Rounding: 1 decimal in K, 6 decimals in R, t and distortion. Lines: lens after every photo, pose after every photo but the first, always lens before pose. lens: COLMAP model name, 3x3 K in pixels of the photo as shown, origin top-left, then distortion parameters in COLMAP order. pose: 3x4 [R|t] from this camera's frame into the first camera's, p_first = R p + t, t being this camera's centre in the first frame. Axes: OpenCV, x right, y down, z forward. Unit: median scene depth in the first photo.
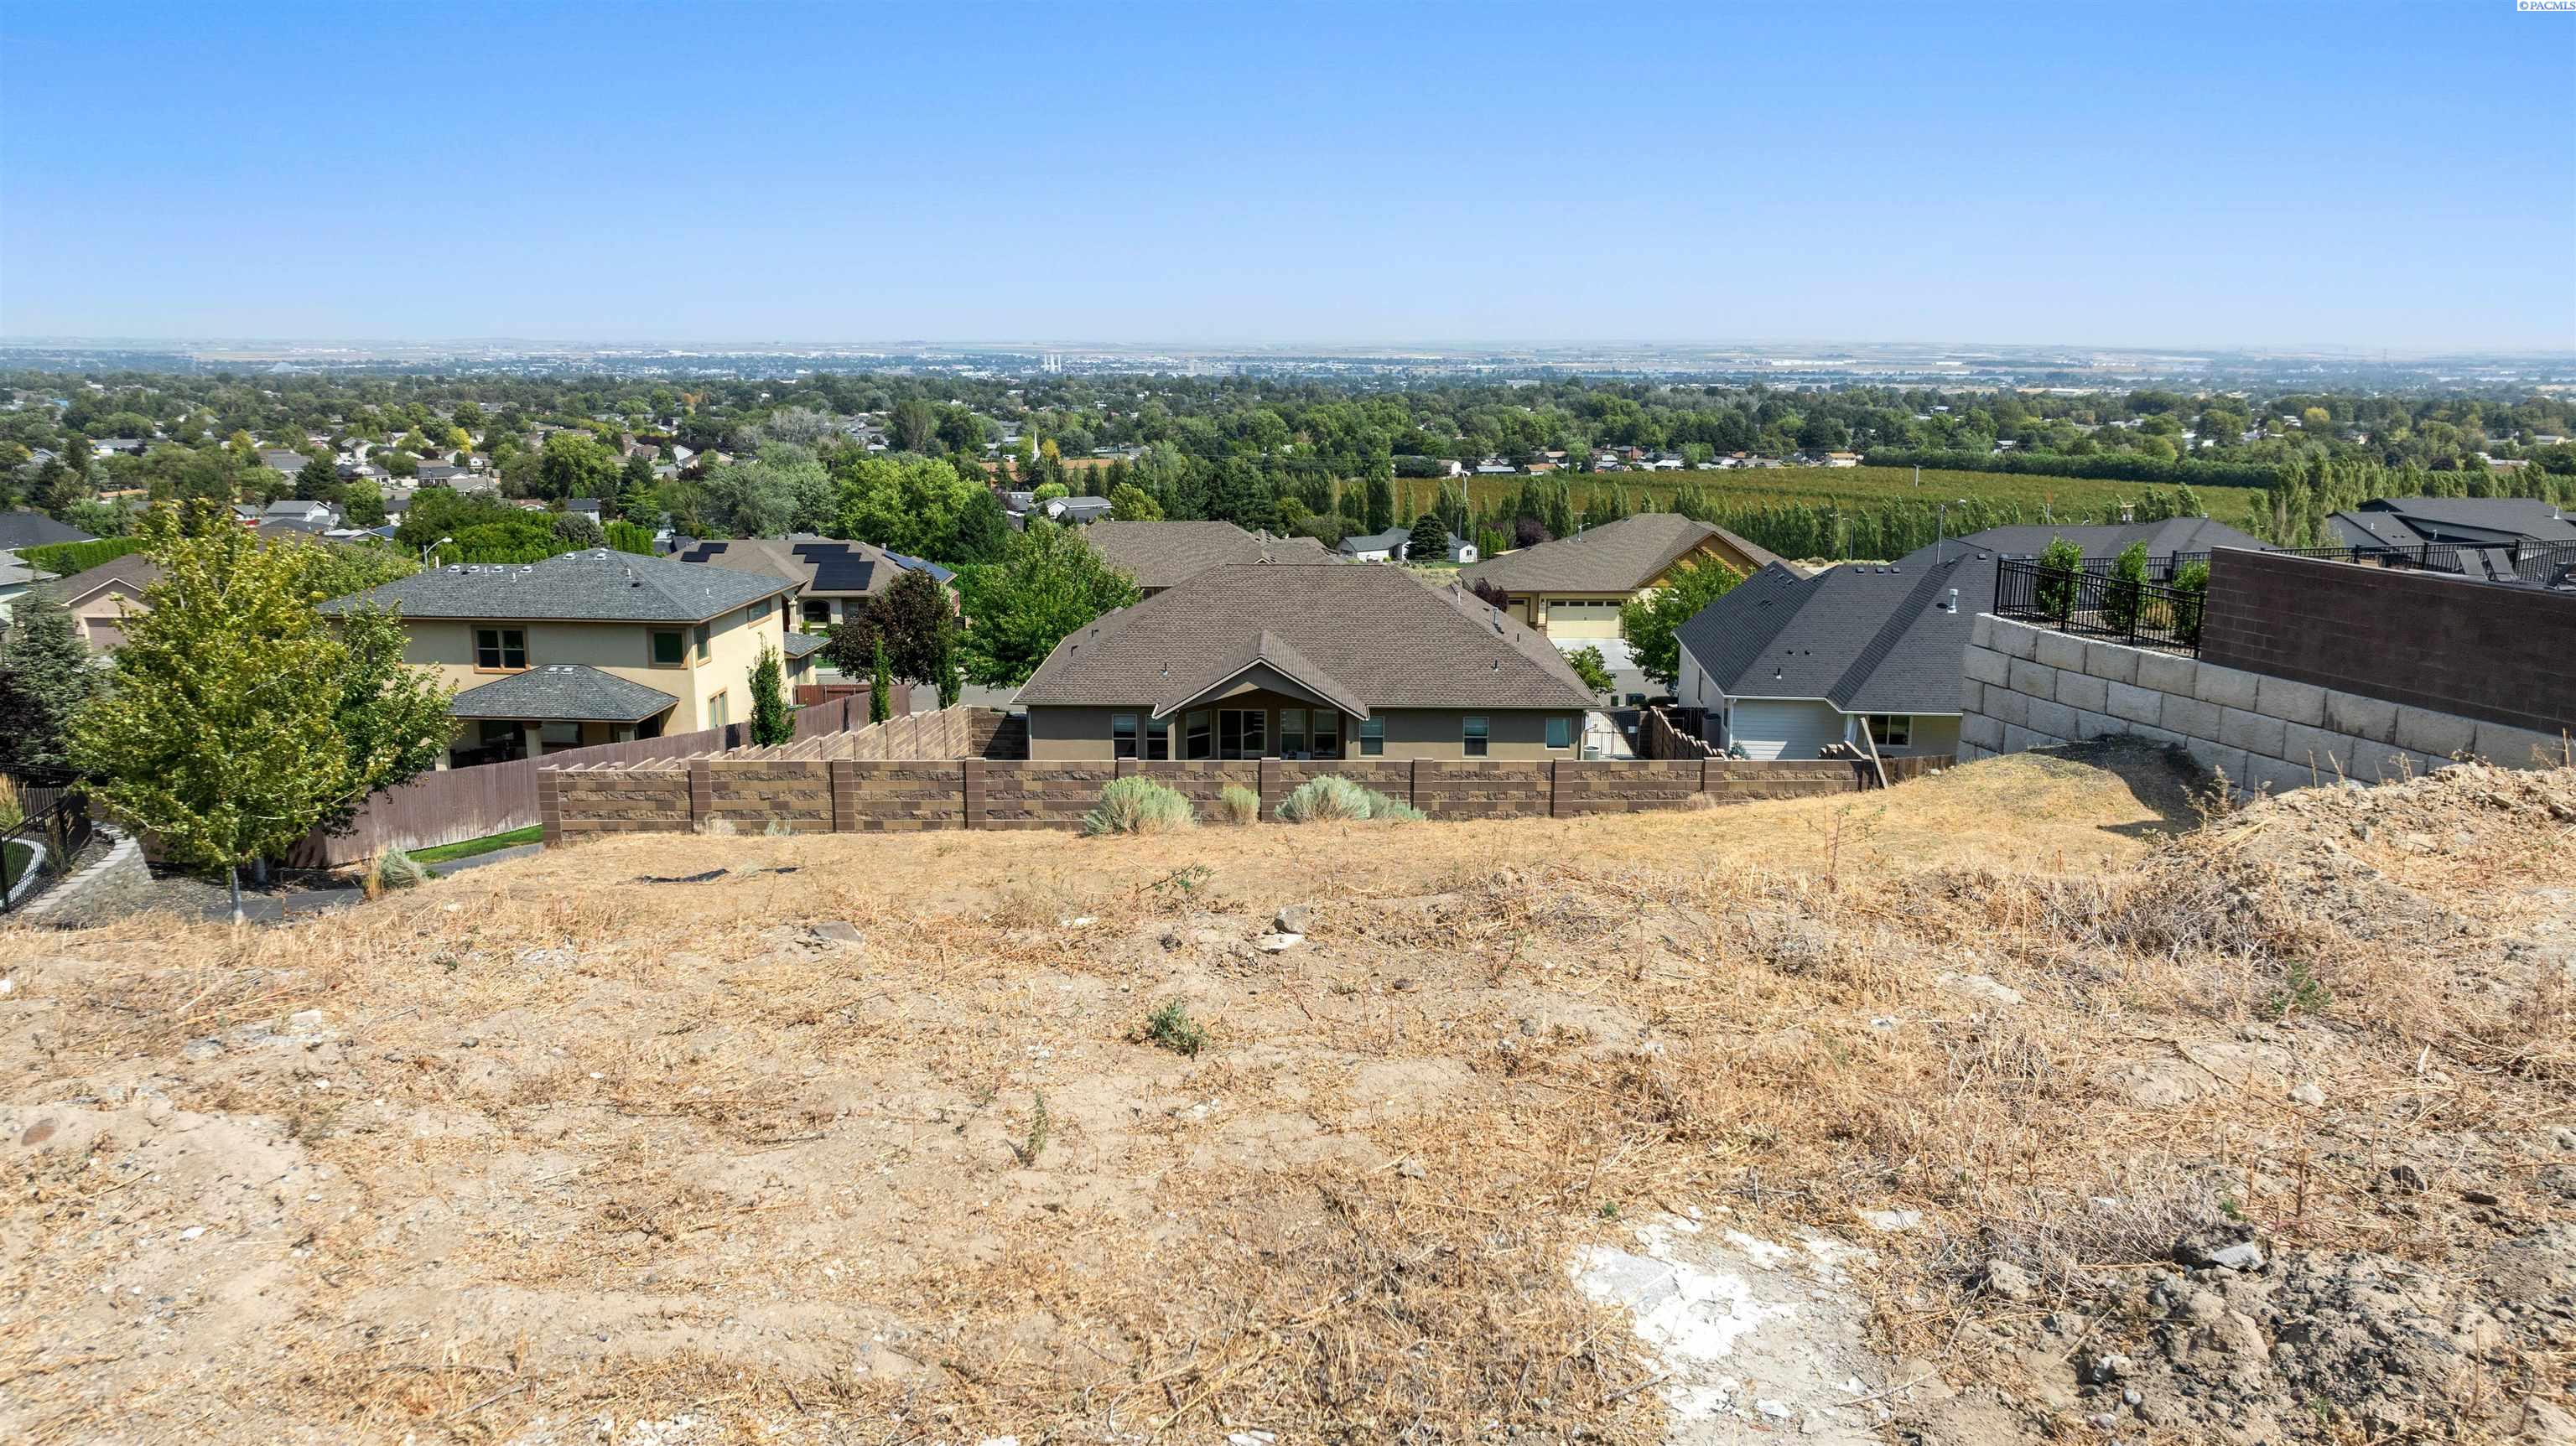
lens RADIAL K [[1812.5, 0, 1288.0], [0, 1812.5, 723.0], [0, 0, 1]] dist [-0.019812, -0.003261]
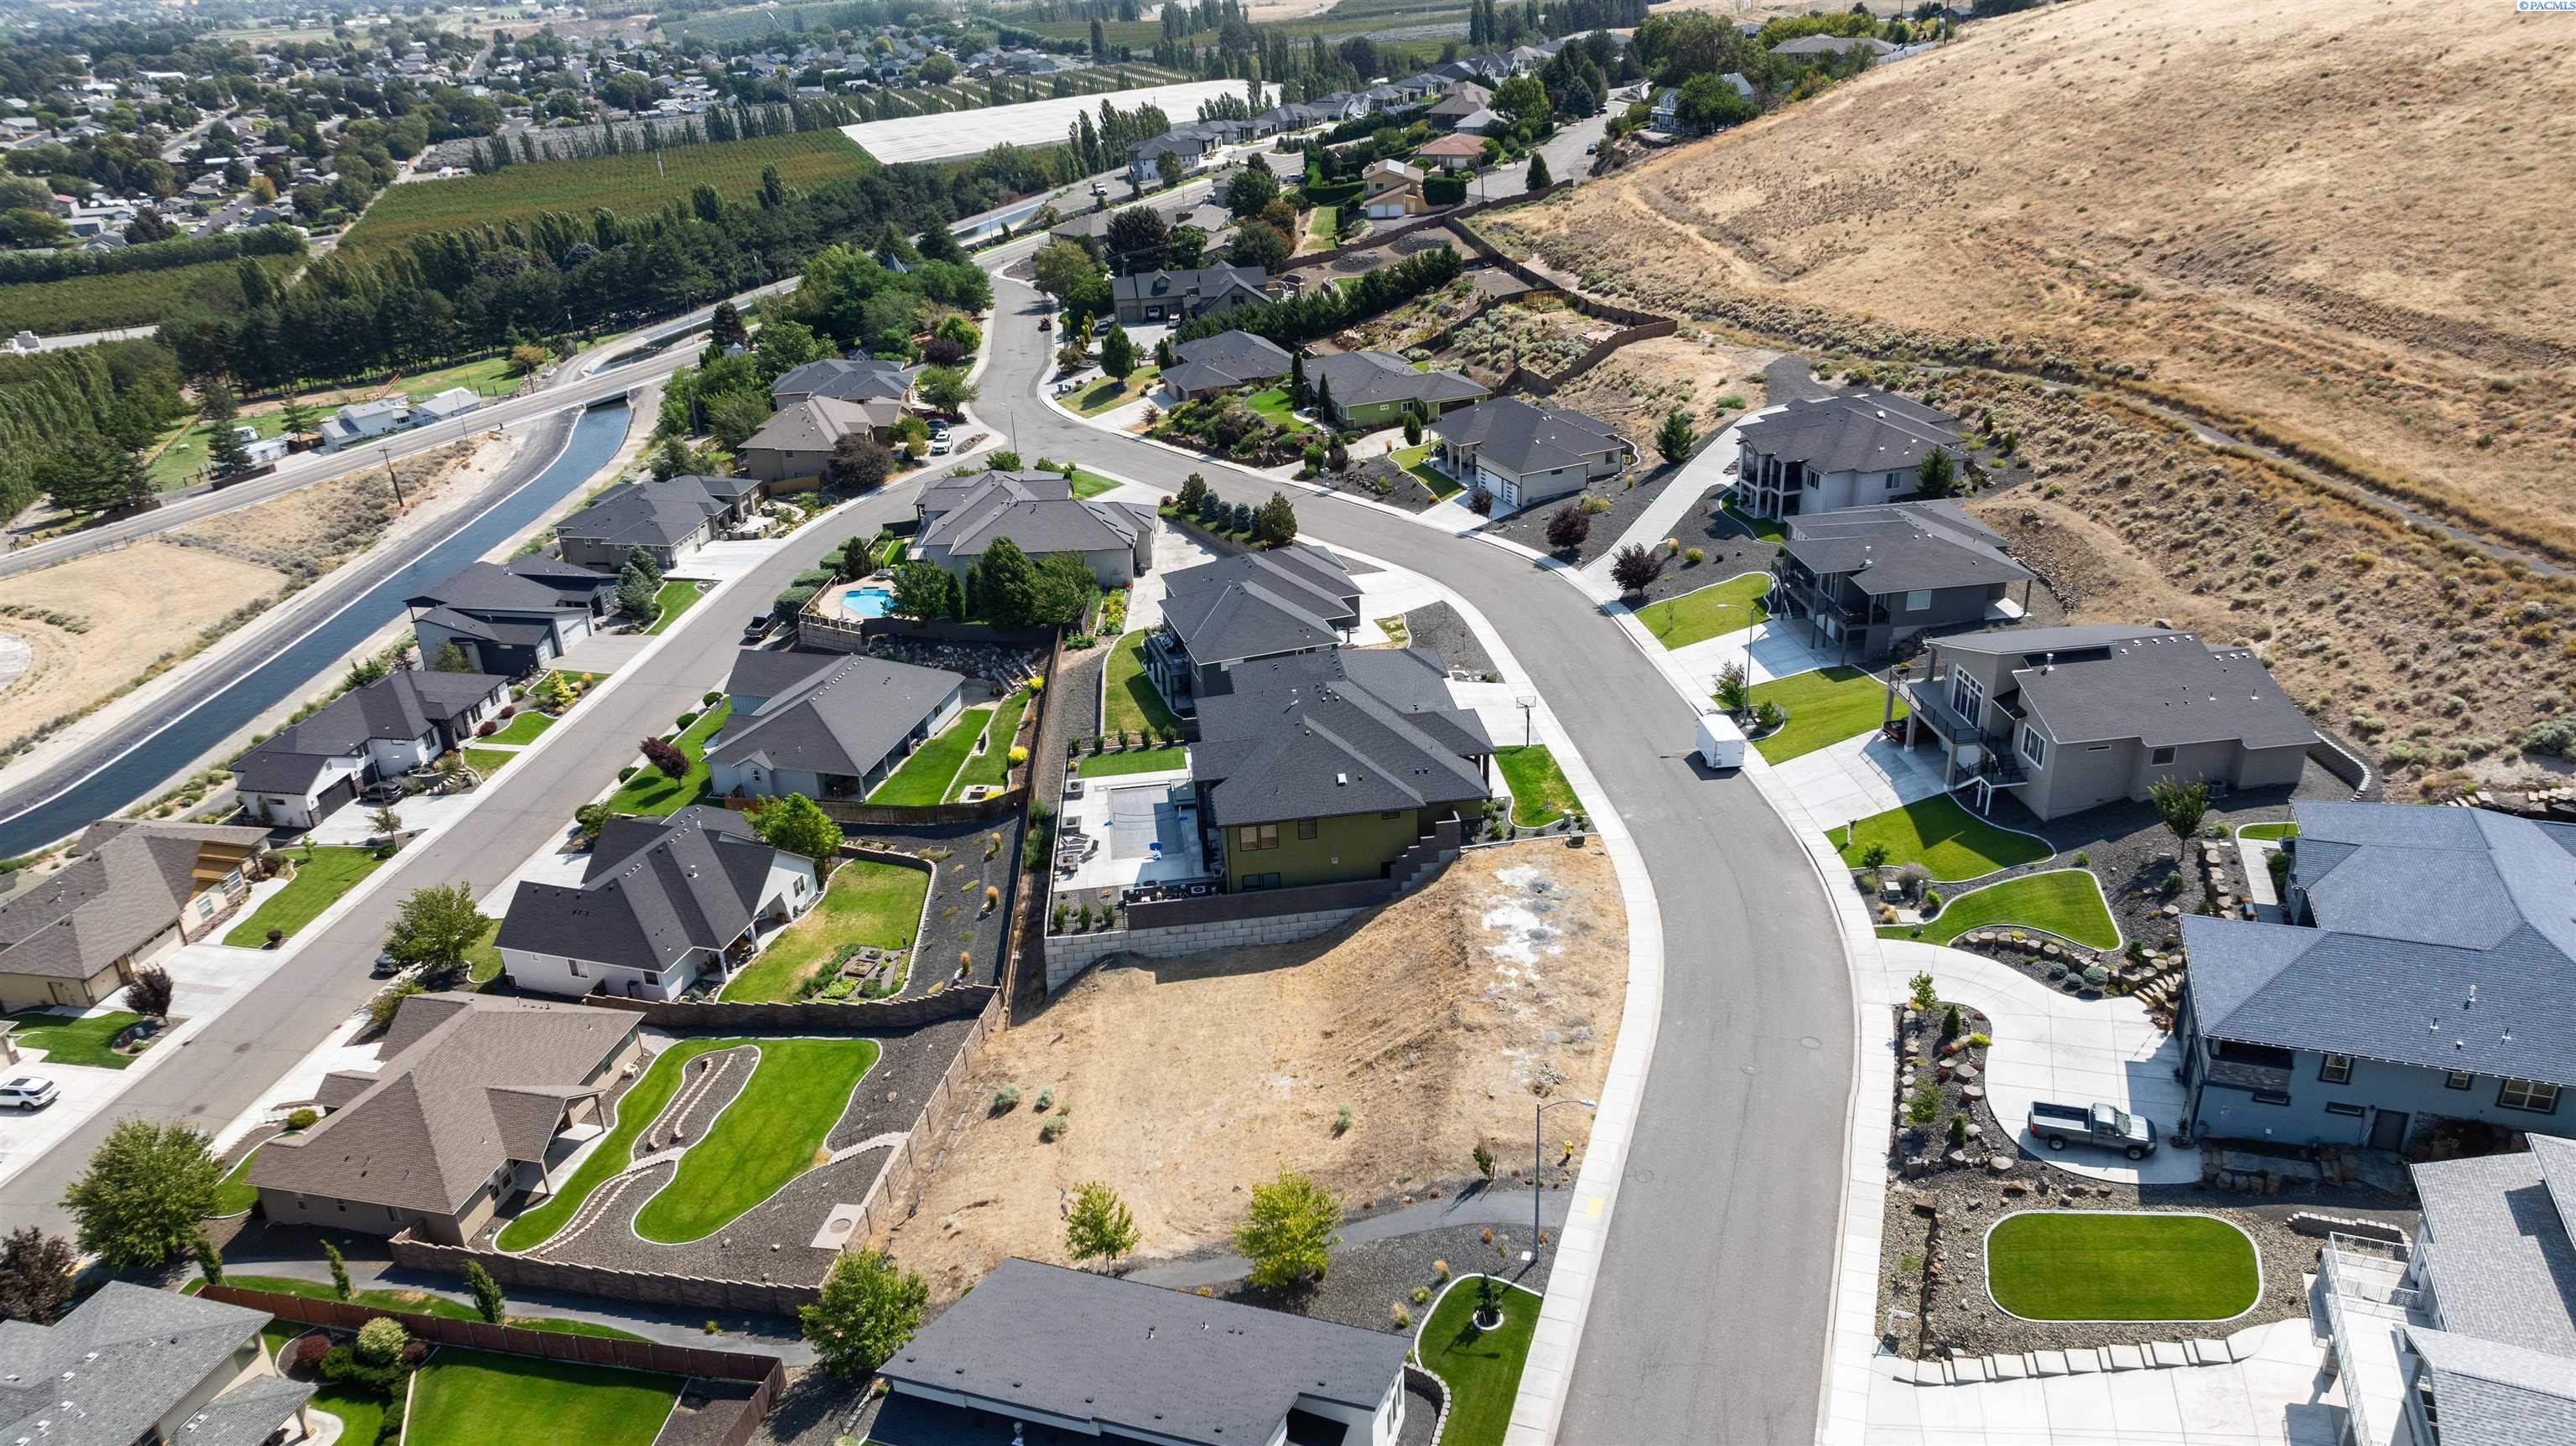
lens RADIAL K [[1809.9, 0, 1288.0], [0, 1809.9, 723.0], [0, 0, 1]] dist [-0.017344, -0.008481]
pose [[0.214502, -0.427054, 0.878415, -0.100086], [0.242393, 0.894490, 0.375678, -0.068136], [-0.946168, 0.132338, 0.295385, -0.021000]]
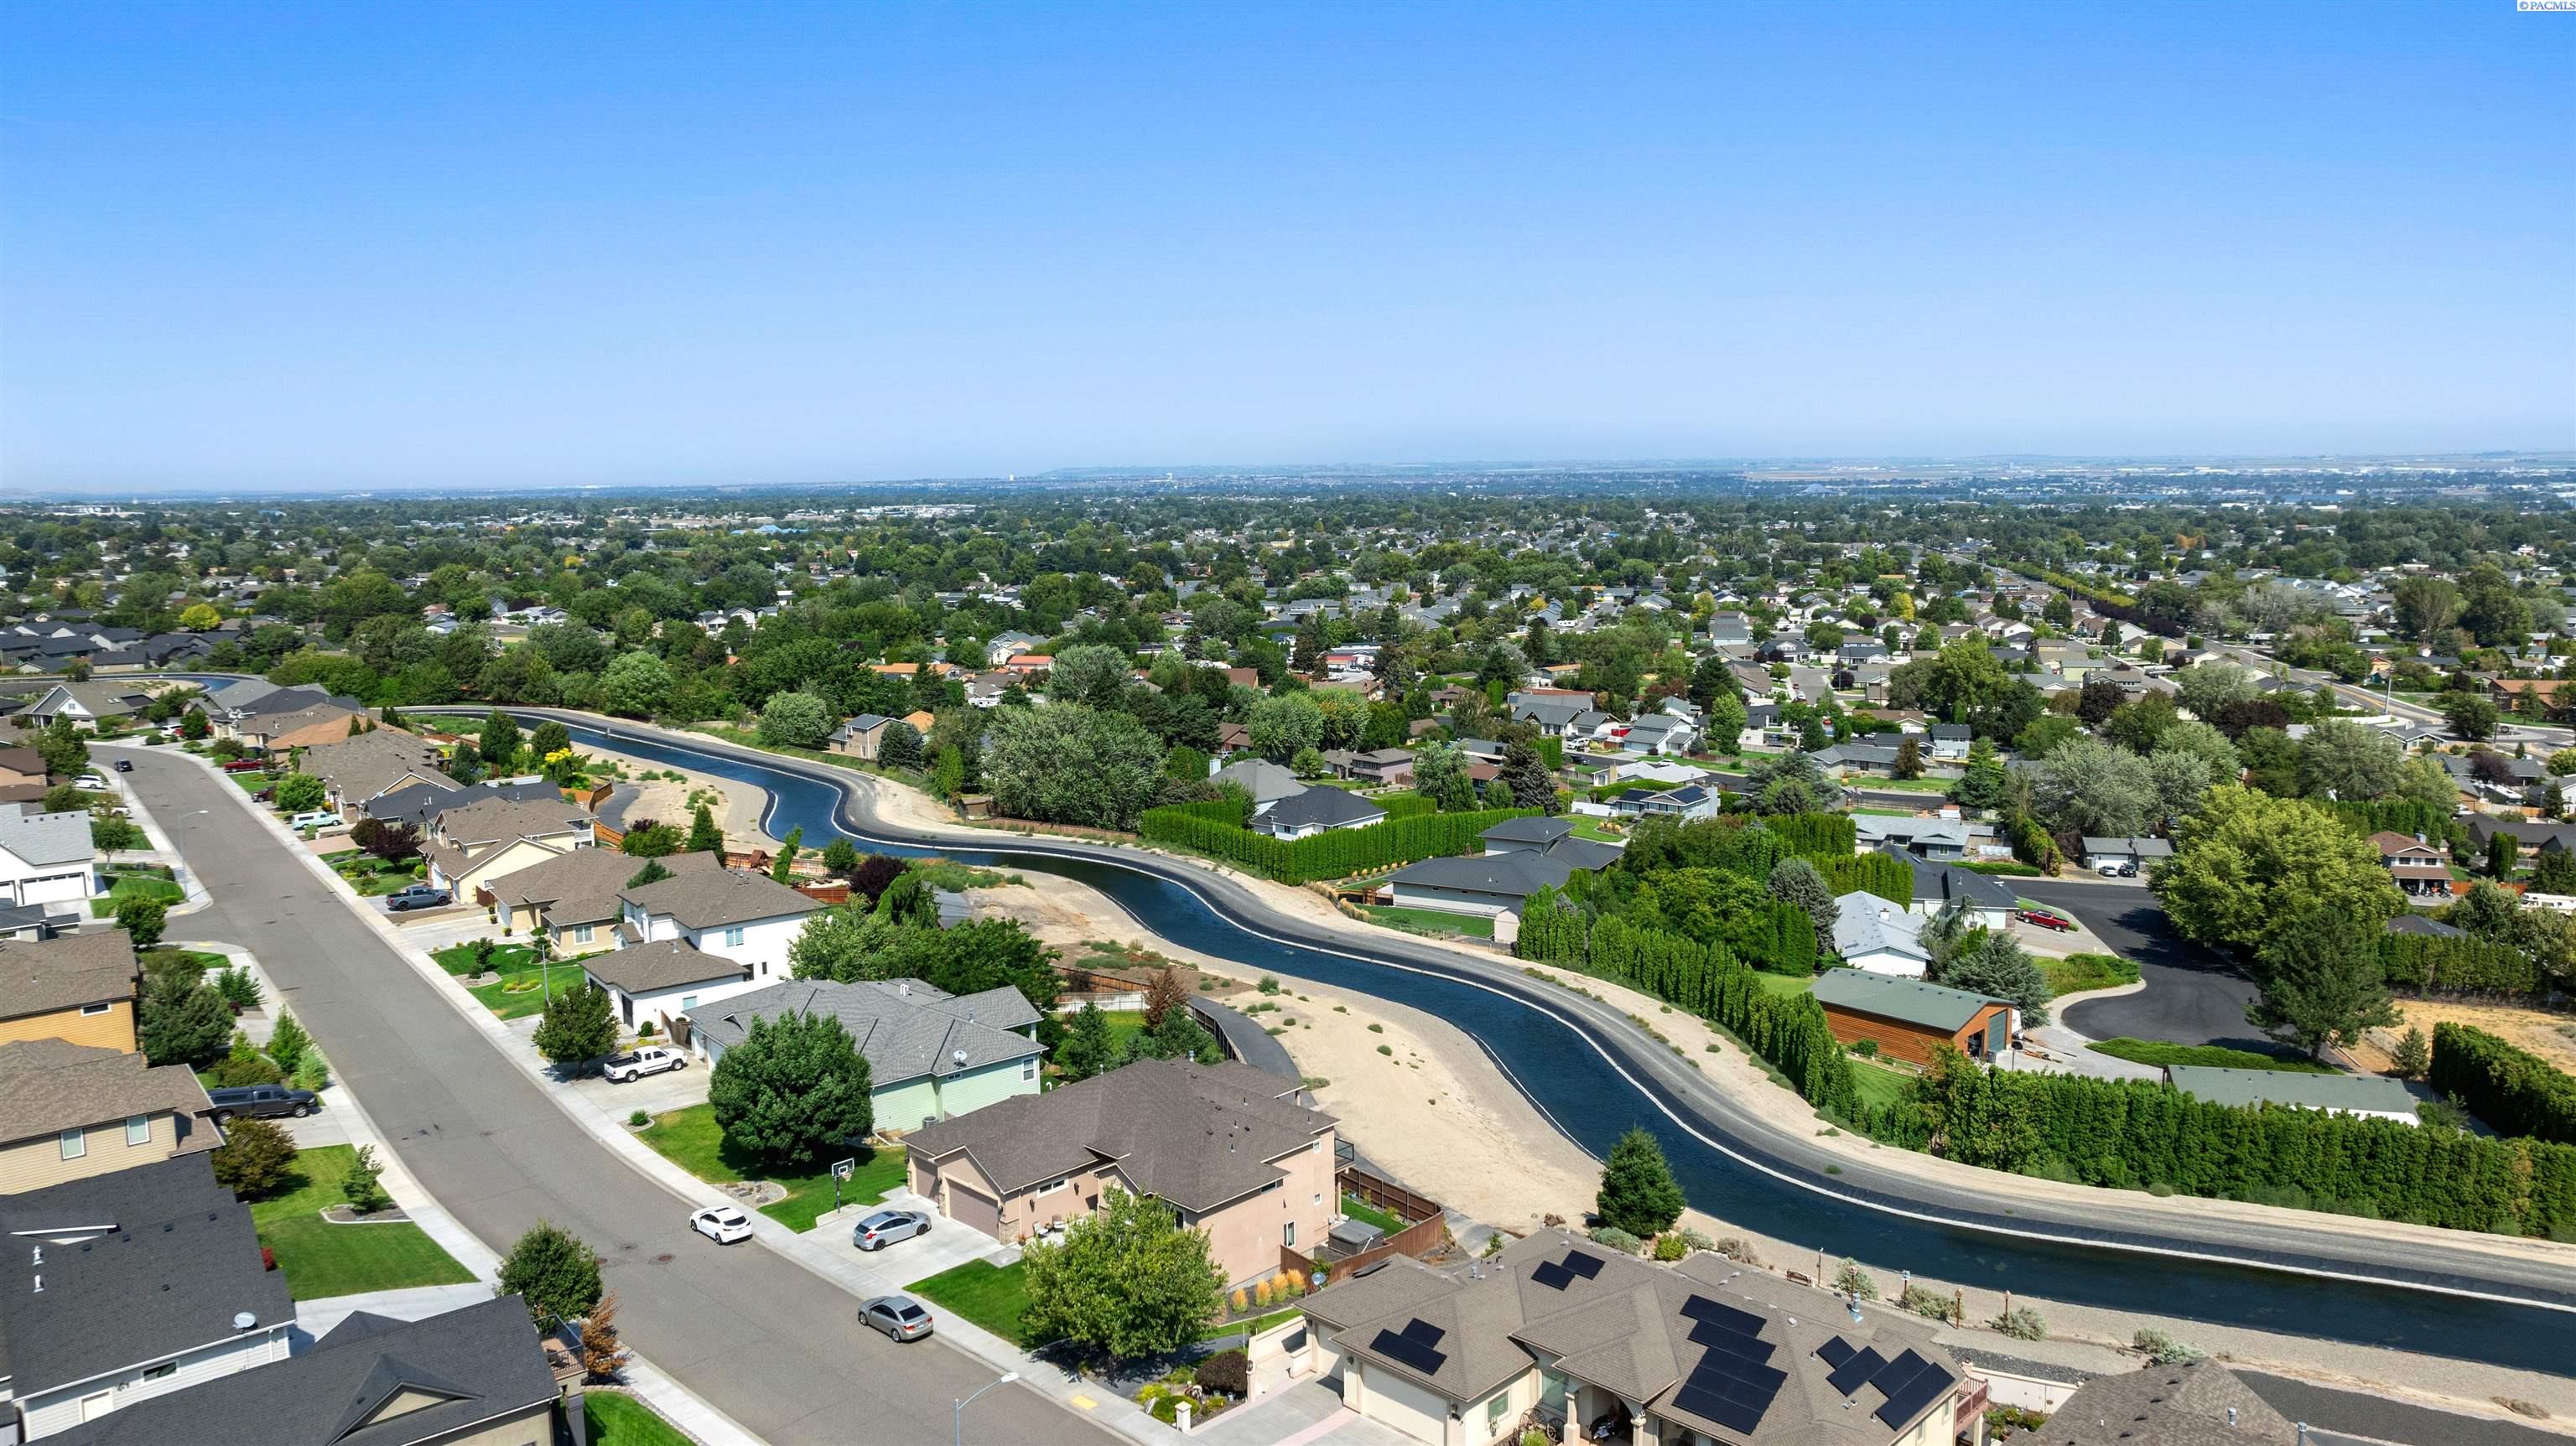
lens RADIAL K [[1828.4, 0, 1288.0], [0, 1828.4, 723.0], [0, 0, 1]] dist [-0.052586, 0.060251]
pose [[0.706356, 0.084878, -0.702749, 0.009218], [-0.128344, 0.991687, -0.009227, -0.040866], [0.696124, 0.096711, 0.711378, 0.062716]]
